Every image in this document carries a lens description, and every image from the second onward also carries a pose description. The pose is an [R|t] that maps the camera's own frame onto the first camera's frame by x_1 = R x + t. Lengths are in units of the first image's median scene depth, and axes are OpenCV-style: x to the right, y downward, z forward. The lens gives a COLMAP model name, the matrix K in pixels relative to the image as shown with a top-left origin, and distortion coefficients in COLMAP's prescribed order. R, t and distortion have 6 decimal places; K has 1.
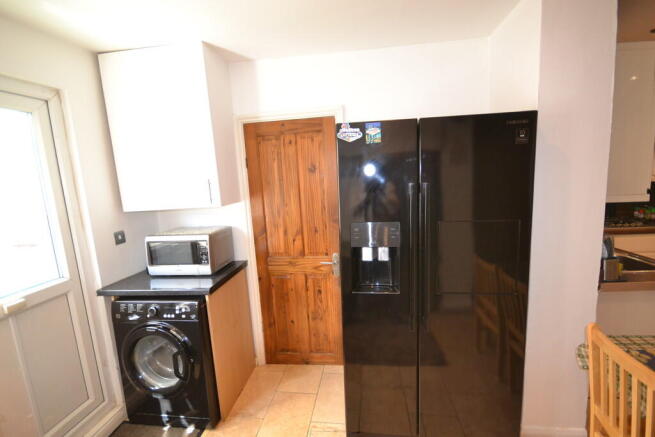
lens RADIAL K [[292.2, 0, 327.3], [0, 292.2, 220.5], [0, 0, 1]] dist [-0.004773, -0.002514]
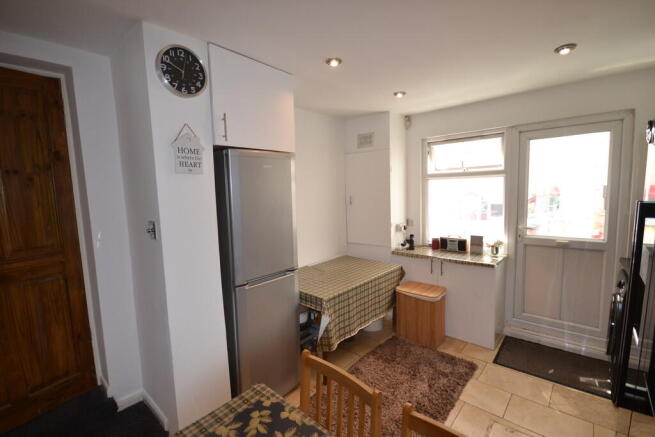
lens RADIAL K [[292.2, 0, 328.2], [0, 292.2, 218.4], [0, 0, 1]] dist [-0.004773, -0.002514]
pose [[-0.554111, 0.153285, -0.818208, 1.052110], [-0.060916, 0.972798, 0.223500, -0.154334], [0.830211, 0.173686, -0.529701, 0.586534]]
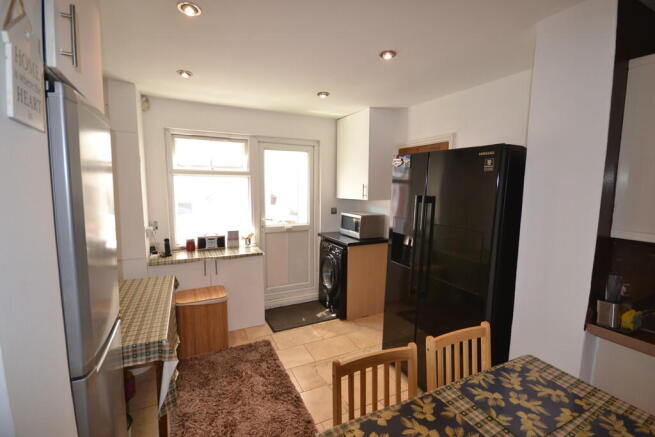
lens RADIAL K [[292.2, 0, 325.7], [0, 292.2, 219.8], [0, 0, 1]] dist [-0.004773, -0.002514]
pose [[0.554139, 0.158054, -0.817281, 1.013021], [-0.163133, 0.983390, 0.079569, -0.034474], [0.816283, 0.089234, 0.570719, -0.188933]]
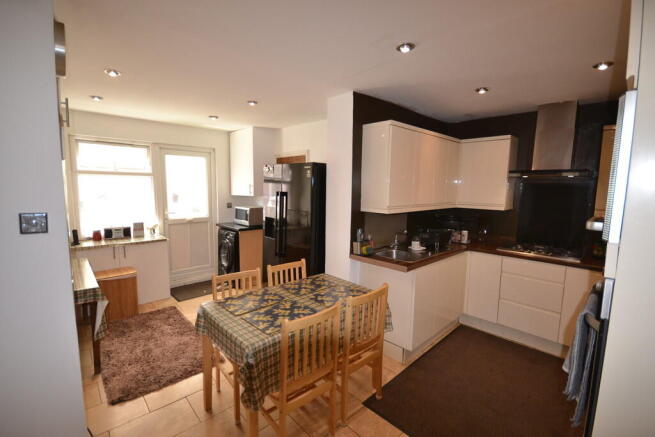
lens RADIAL K [[292.2, 0, 327.8], [0, 292.2, 219.5], [0, 0, 1]] dist [-0.004773, -0.002514]
pose [[0.777551, 0.138463, -0.613386, 1.660014], [-0.151073, 0.988020, 0.031525, -0.029645], [0.610402, 0.068154, 0.789154, -0.477268]]
